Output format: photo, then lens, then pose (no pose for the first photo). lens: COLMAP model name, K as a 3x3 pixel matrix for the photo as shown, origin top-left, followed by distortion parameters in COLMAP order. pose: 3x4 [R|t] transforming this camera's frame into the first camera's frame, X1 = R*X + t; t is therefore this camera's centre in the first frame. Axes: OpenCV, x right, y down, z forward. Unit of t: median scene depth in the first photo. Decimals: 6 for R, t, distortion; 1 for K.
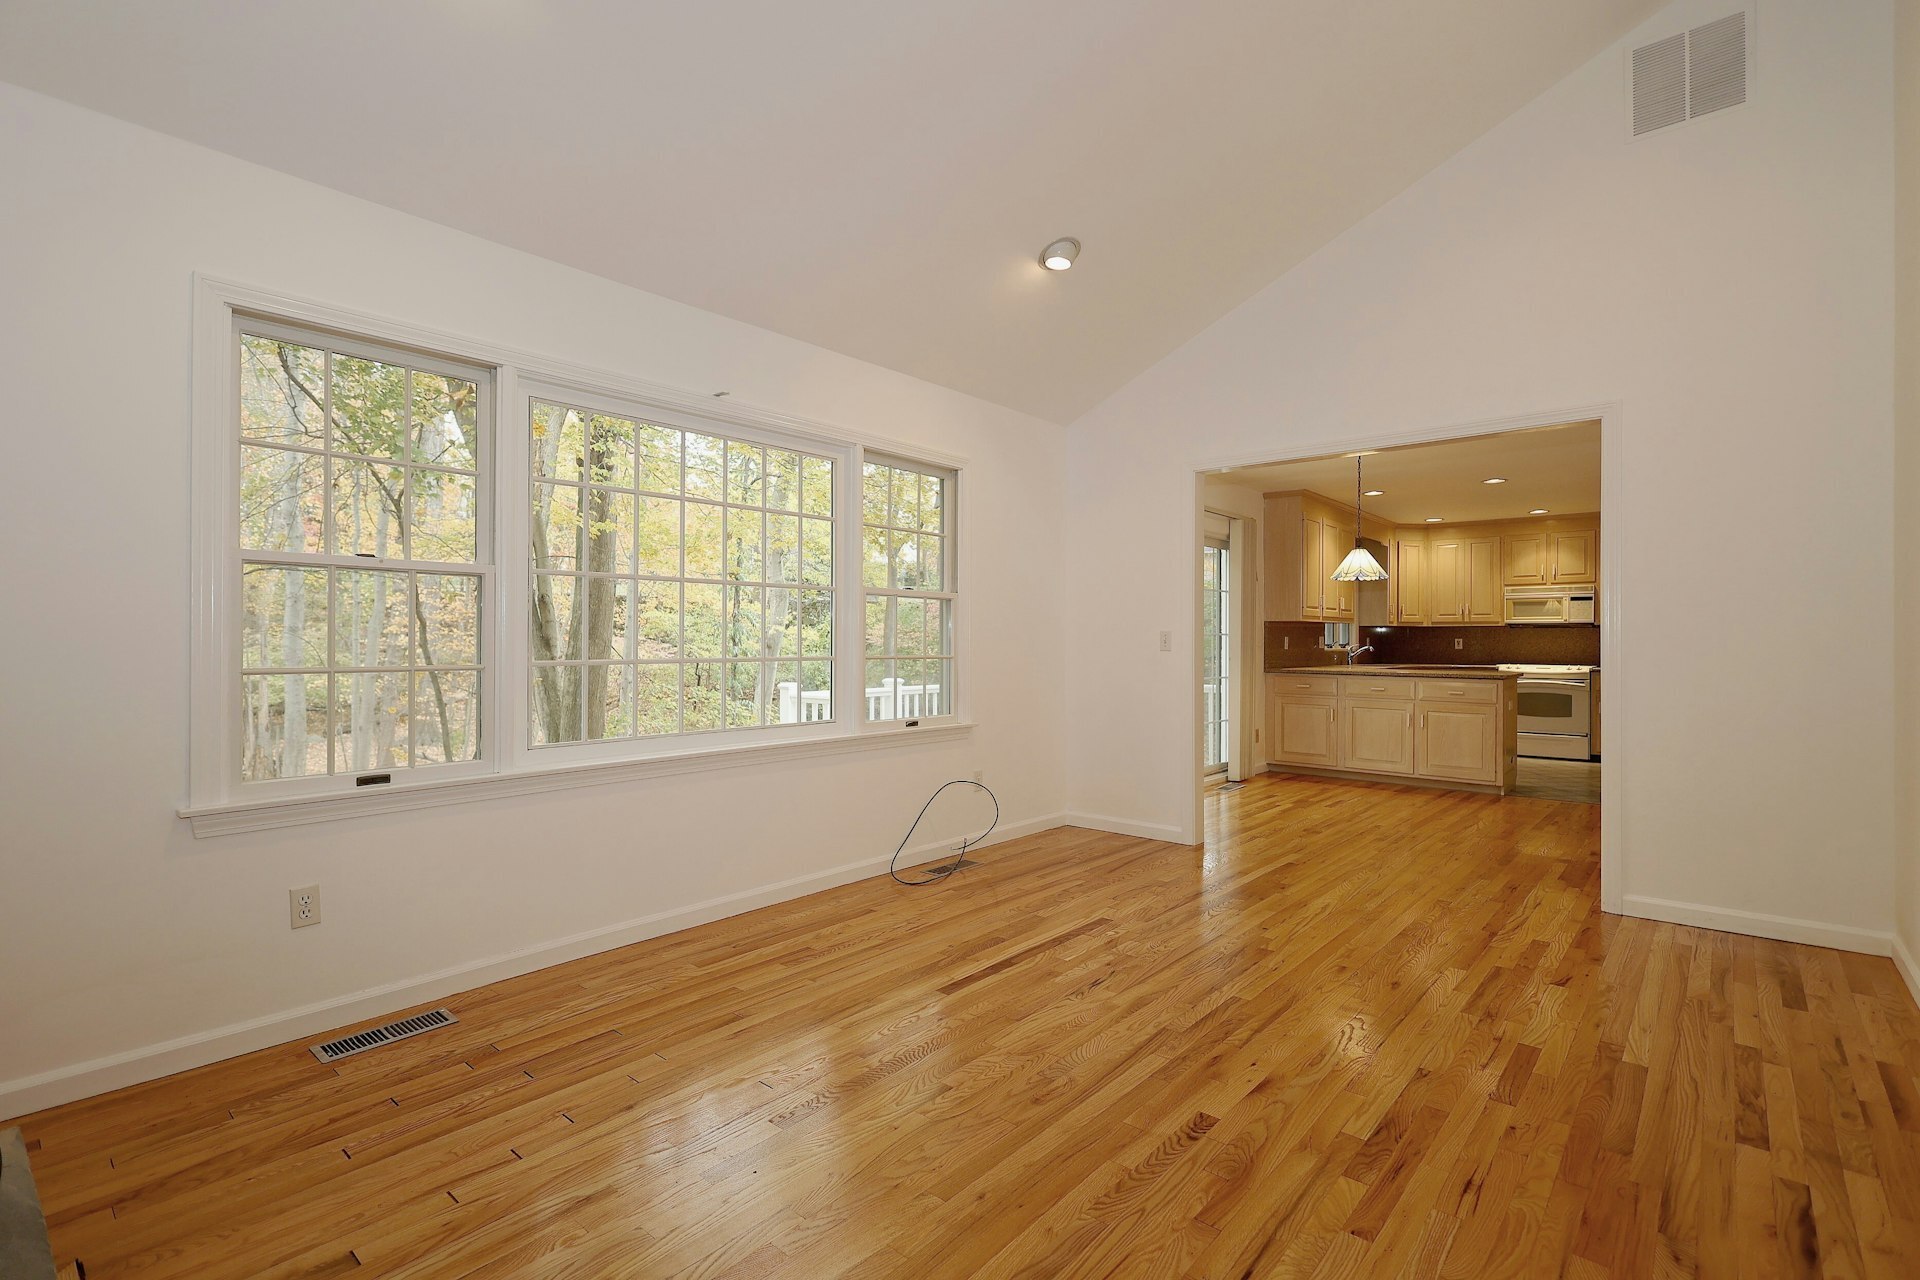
lens RADIAL K [[888.6, 0, 965.6], [0, 888.6, 639.6], [0, 0, 1]] dist [-0.002086, 0.003519]
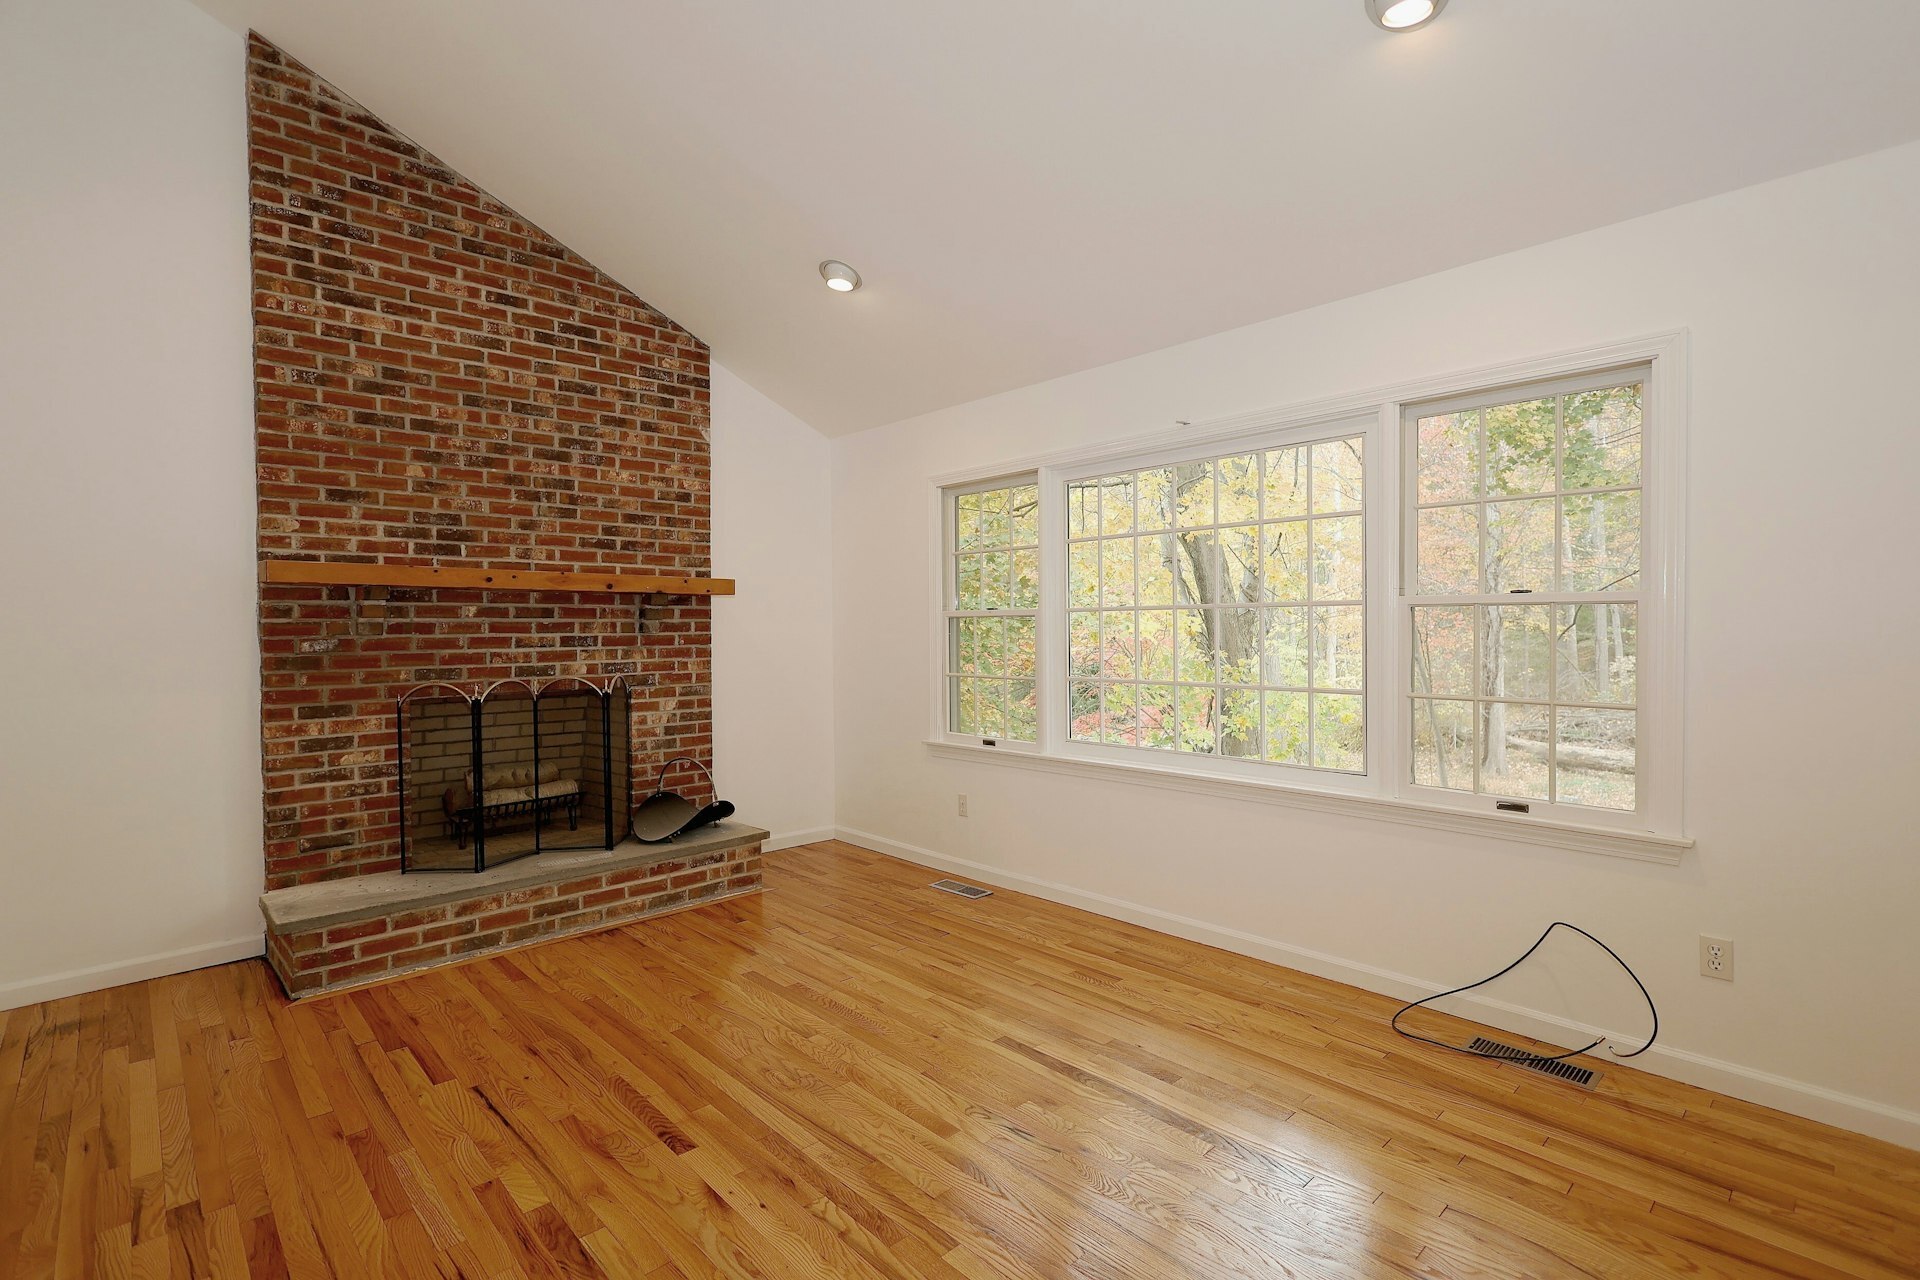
lens RADIAL K [[888.6, 0, 968.3], [0, 888.6, 639.2], [0, 0, 1]] dist [-0.002086, 0.003519]
pose [[-0.100613, 0.014596, -0.994819, 0.347013], [0.011151, 0.999846, 0.013542, -0.021145], [0.994863, -0.009731, -0.100760, 0.392132]]
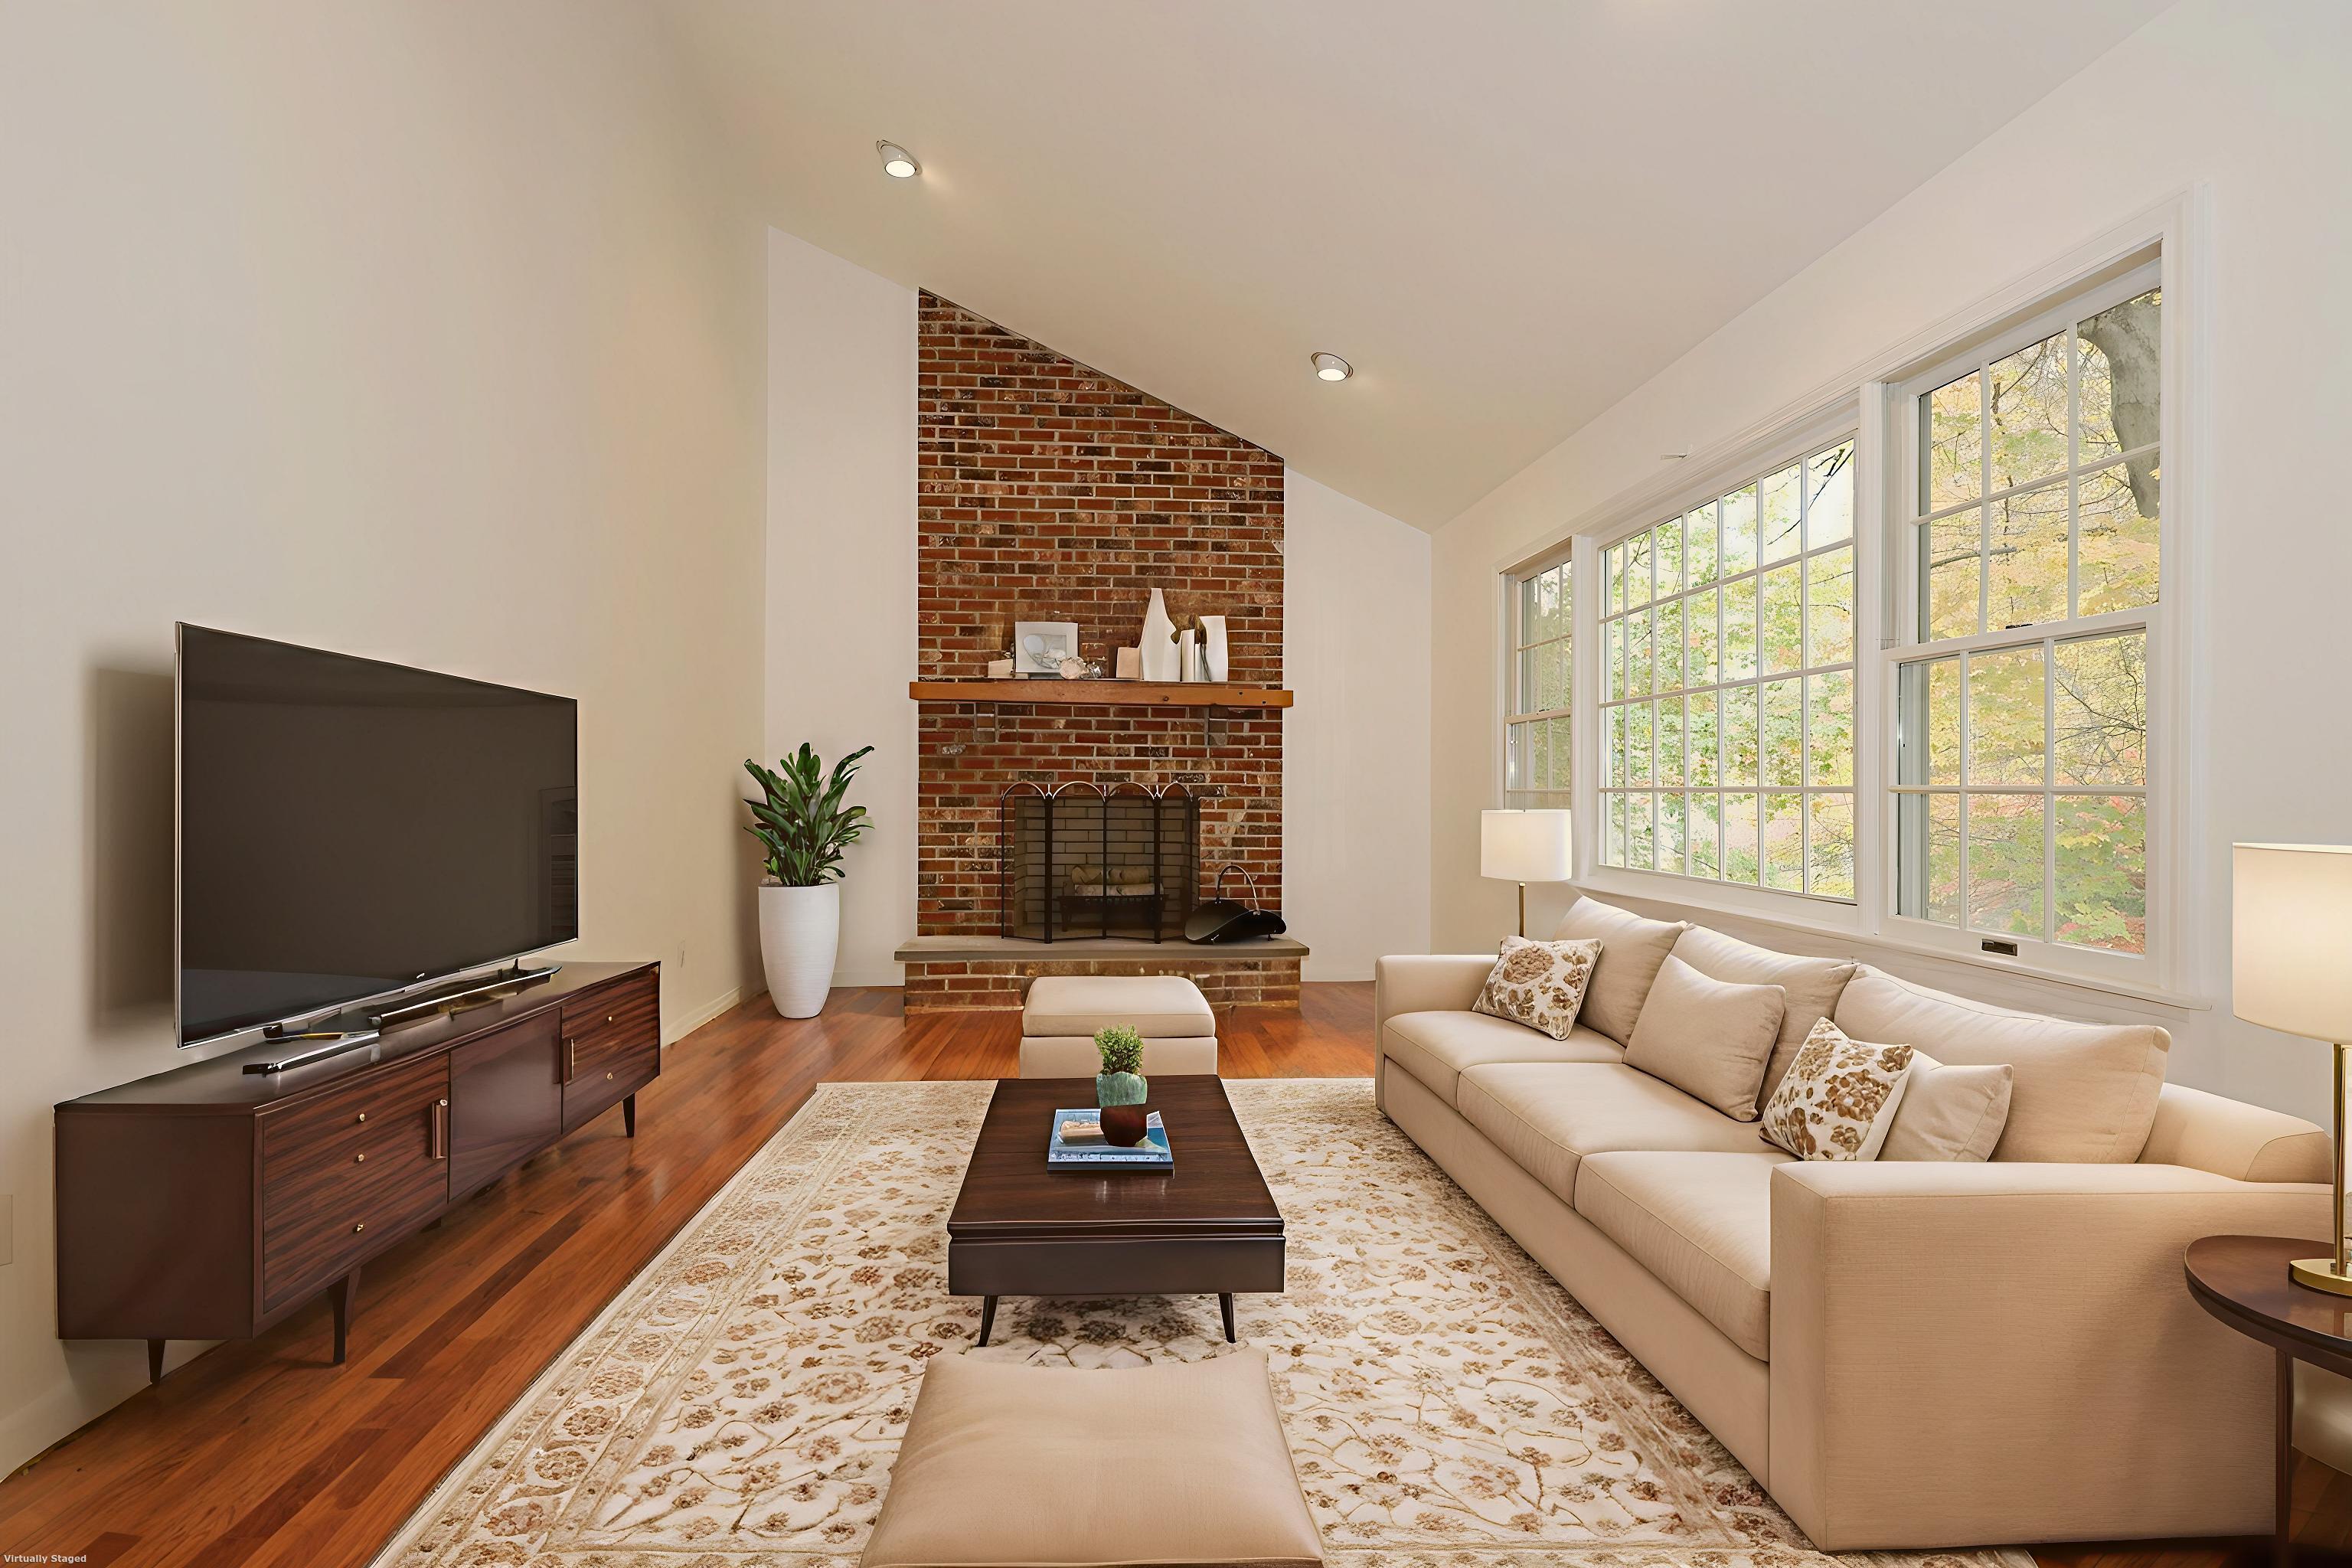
lens RADIAL K [[1088.5, 0, 1178.5], [0, 1088.5, 786.6], [0, 0, 1]] dist [-0.002086, 0.003519]
pose [[-0.692914, -0.006996, -0.720986, 0.337974], [-0.004134, 0.999975, -0.005731, 0.013549], [0.721009, -0.000991, -0.692925, 0.623232]]
